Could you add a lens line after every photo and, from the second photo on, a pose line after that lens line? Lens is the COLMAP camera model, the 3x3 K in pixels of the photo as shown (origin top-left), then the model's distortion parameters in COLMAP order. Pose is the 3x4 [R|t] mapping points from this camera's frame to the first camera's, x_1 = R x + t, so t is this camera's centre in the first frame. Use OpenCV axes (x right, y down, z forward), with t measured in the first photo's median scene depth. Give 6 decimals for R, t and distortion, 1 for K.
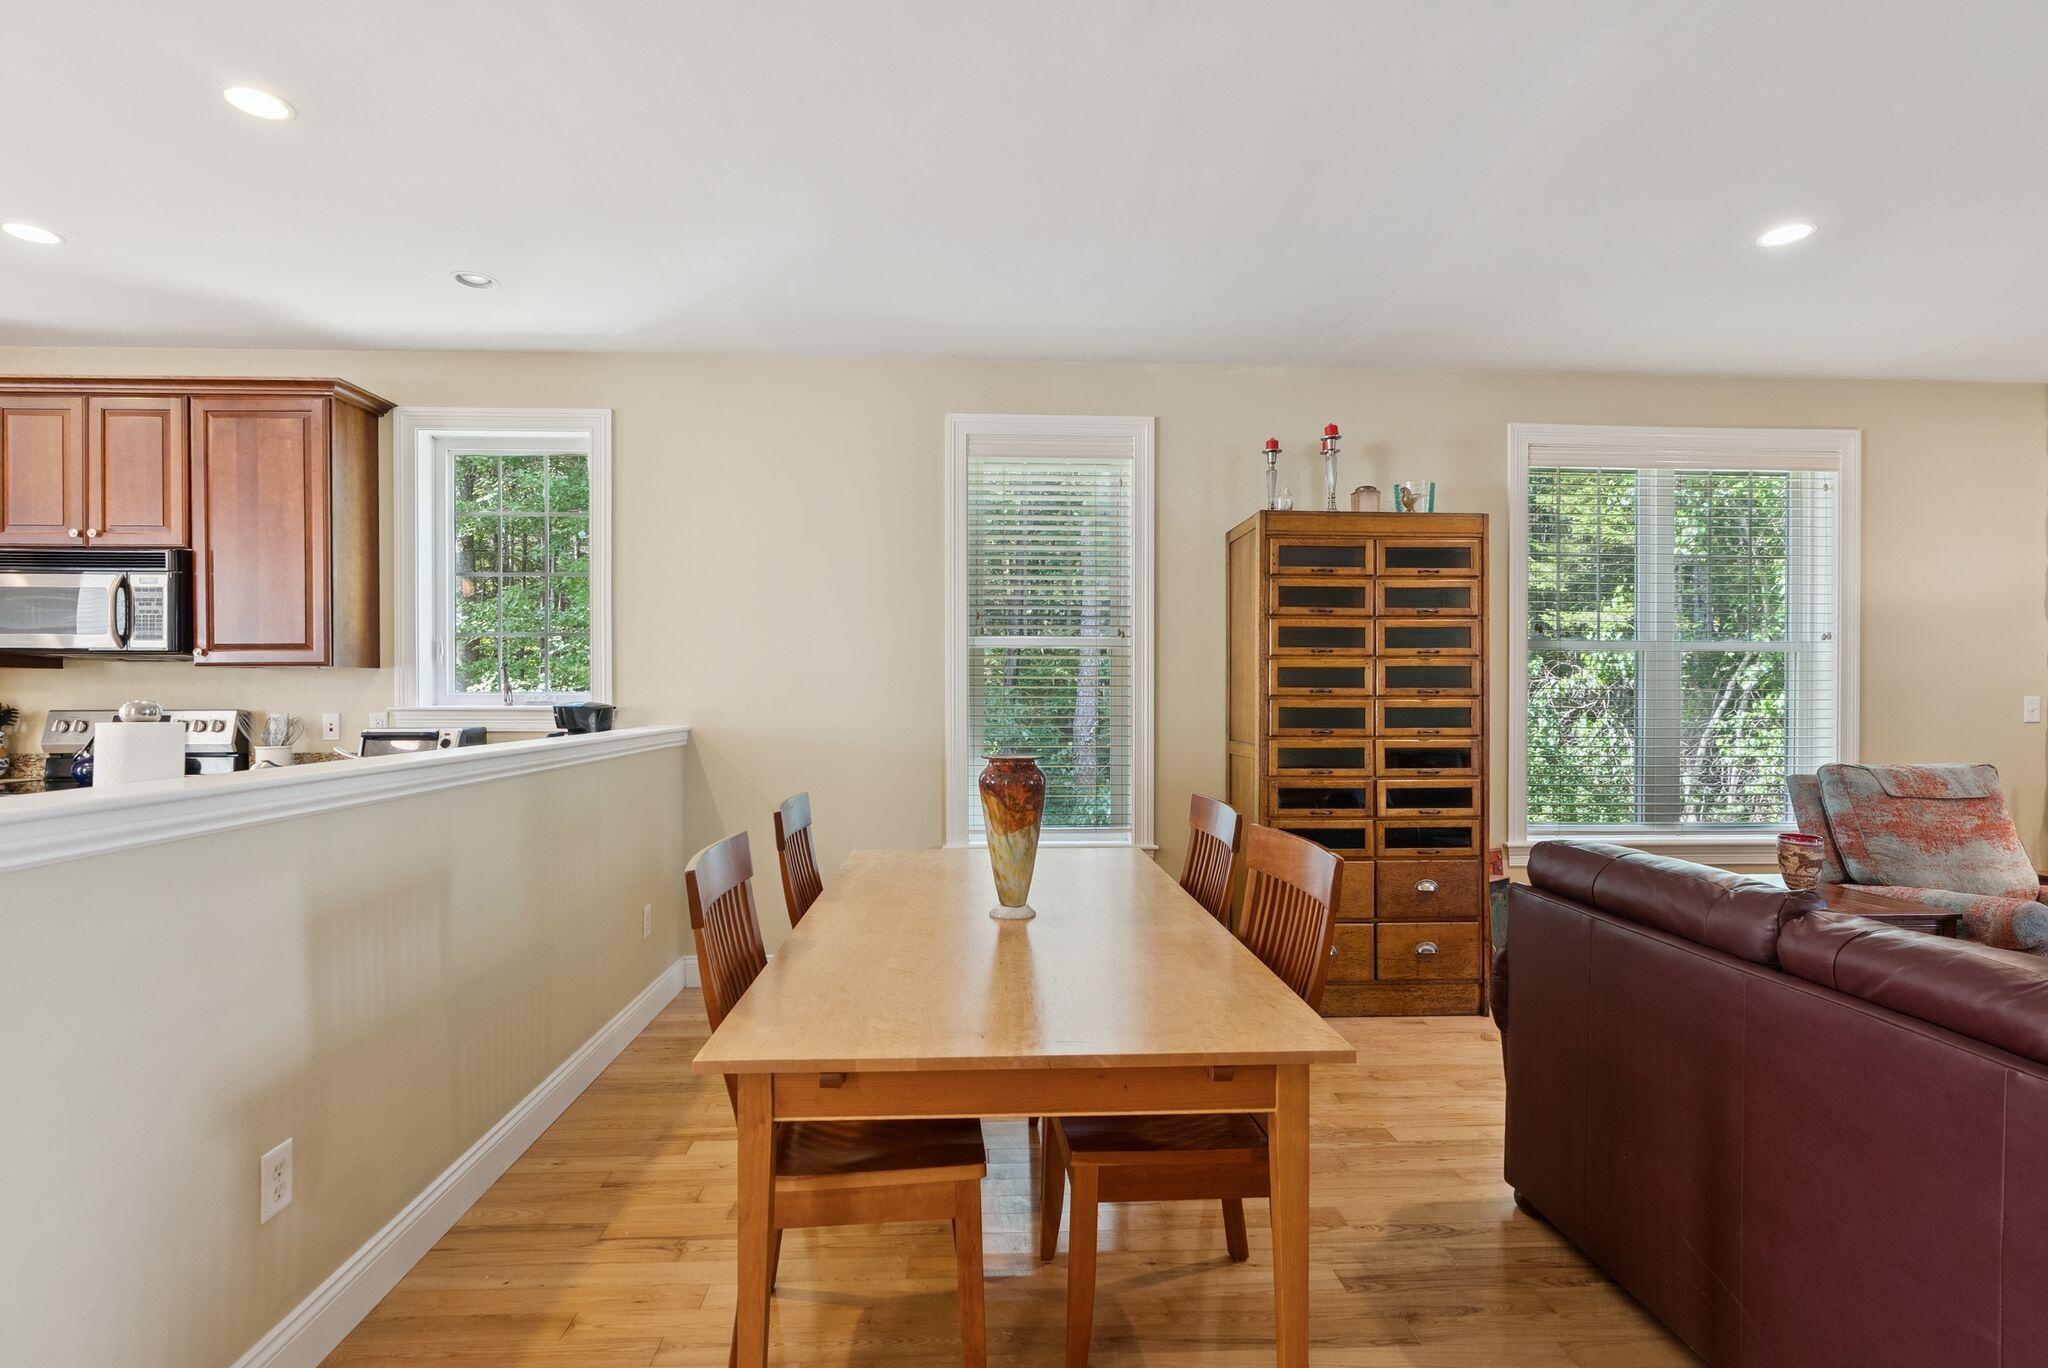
lens RADIAL K [[939.8, 0, 1021.1], [0, 939.8, 694.0], [0, 0, 1]] dist [-0.008657, -0.000188]
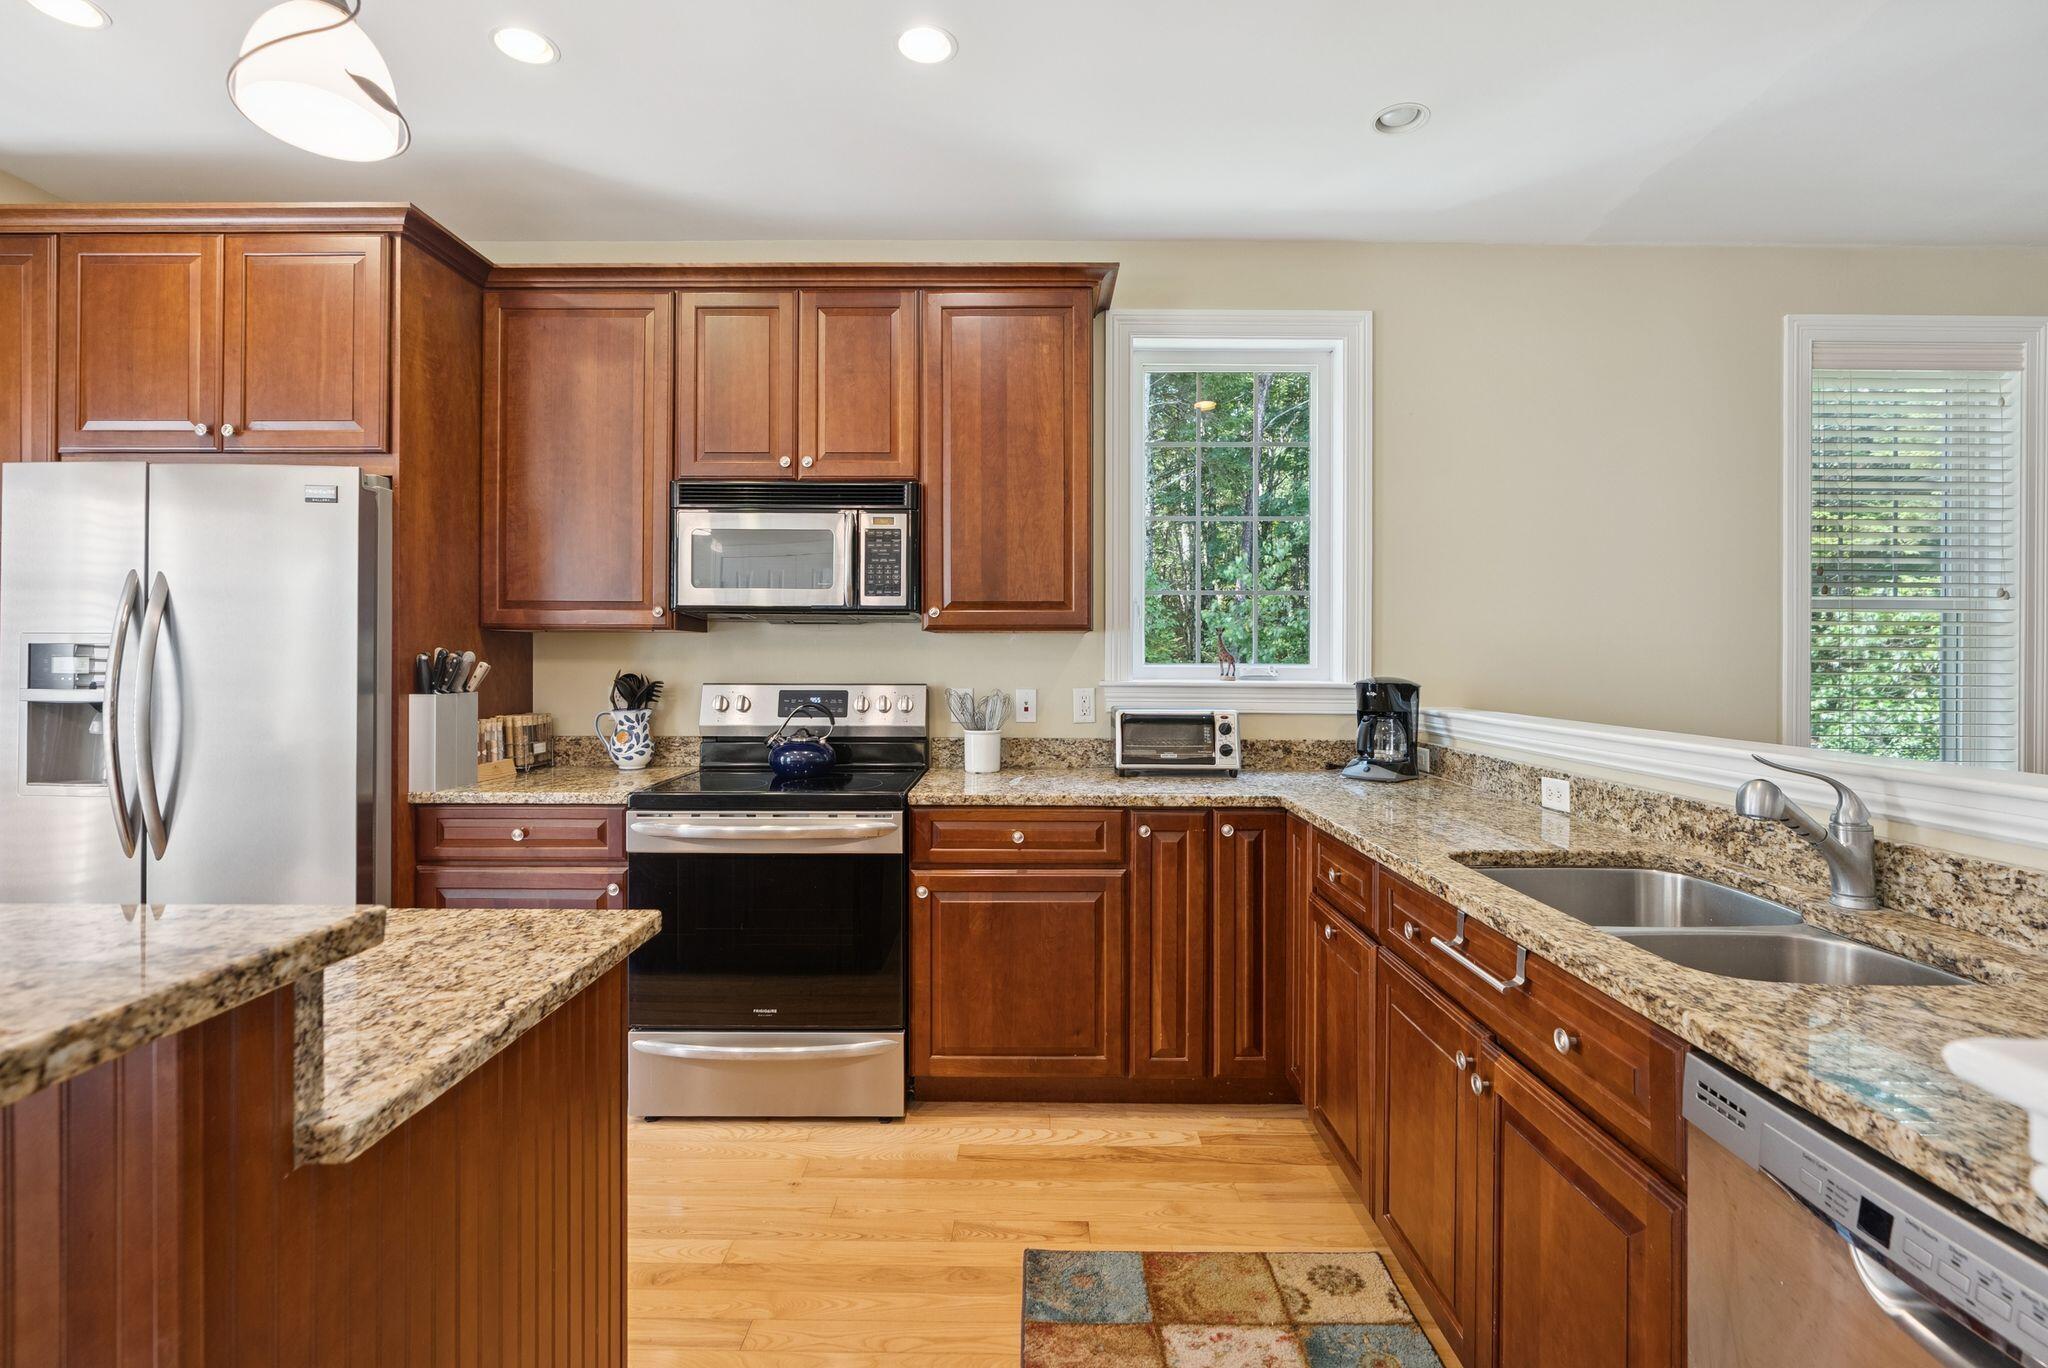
lens RADIAL K [[939.8, 0, 1024.6], [0, 939.8, 667.7], [0, 0, 1]] dist [-0.008657, -0.000188]
pose [[0.998761, 0.005910, -0.049413, -0.758884], [-0.005779, 0.999979, 0.002790, 0.000036], [0.049429, -0.002501, 0.998775, 0.202579]]
